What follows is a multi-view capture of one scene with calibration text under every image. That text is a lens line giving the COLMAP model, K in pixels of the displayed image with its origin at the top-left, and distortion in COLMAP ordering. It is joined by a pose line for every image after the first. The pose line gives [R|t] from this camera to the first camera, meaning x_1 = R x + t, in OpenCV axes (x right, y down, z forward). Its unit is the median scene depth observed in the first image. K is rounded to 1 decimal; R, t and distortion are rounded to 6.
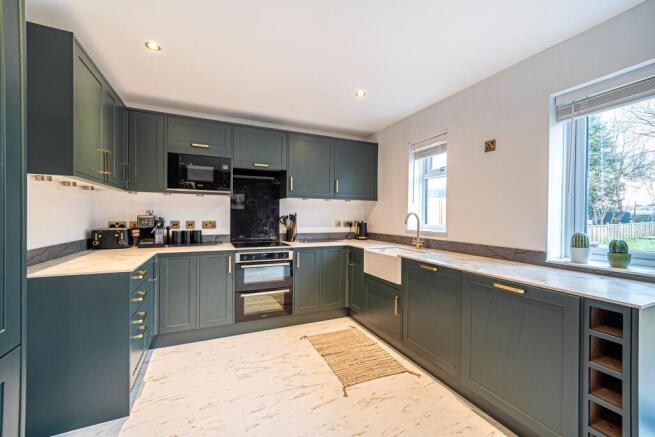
lens RADIAL K [[266.9, 0, 327.5], [0, 266.9, 218.5], [0, 0, 1]] dist [-0.000188, 0.000025]
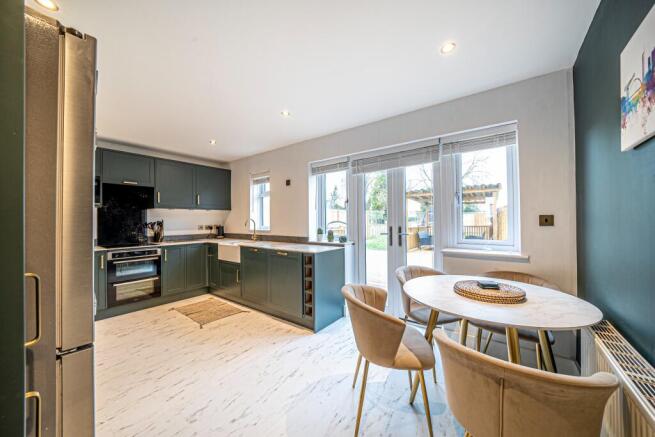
lens RADIAL K [[238.1, 0, 327.5], [0, 238.1, 218.5], [0, 0, 1]] dist [-0.021782, 0.000052]
pose [[0.876964, -0.012101, 0.480404, 0.037323], [0.020402, 0.999719, -0.012061, 0.002606], [-0.480123, 0.020378, 0.876964, -0.435279]]
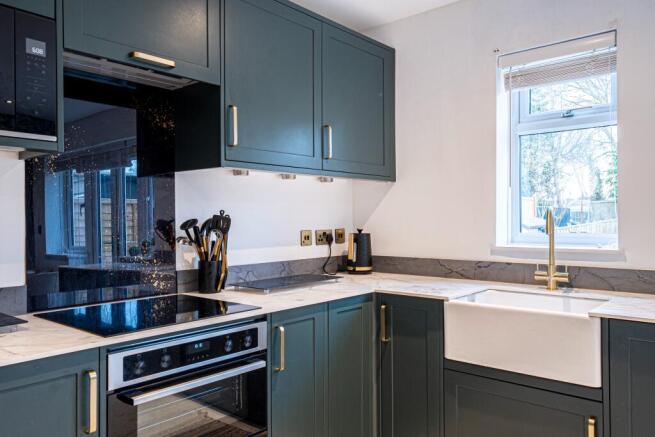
lens RADIAL K [[503.7, 0, 327.5], [0, 503.7, 218.5], [0, 0, 1]] dist [0.012359, 0.004132]
pose [[0.904978, -0.014402, 0.425214, -0.327609], [0.018384, 0.999817, -0.005263, -0.005650], [-0.425061, 0.012580, 0.905077, 0.385701]]
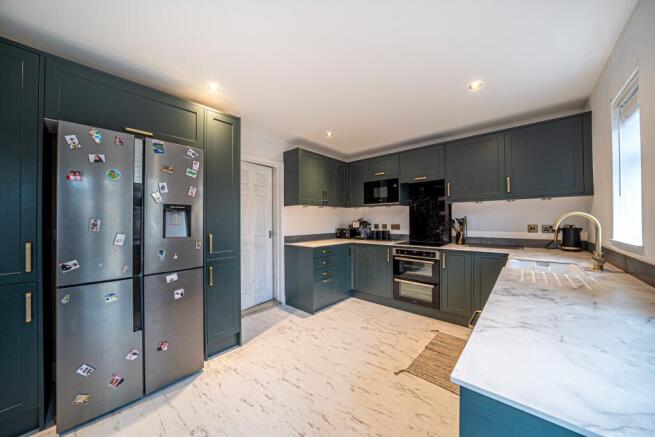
lens RADIAL K [[227.2, 0, 327.5], [0, 227.2, 218.5], [0, 0, 1]] dist [-0.013459, 0.000139]
pose [[0.408288, -0.019056, -0.912654, 0.531384], [0.003278, 0.999806, -0.019409, 0.001179], [0.912847, 0.004933, 0.408271, 0.197529]]
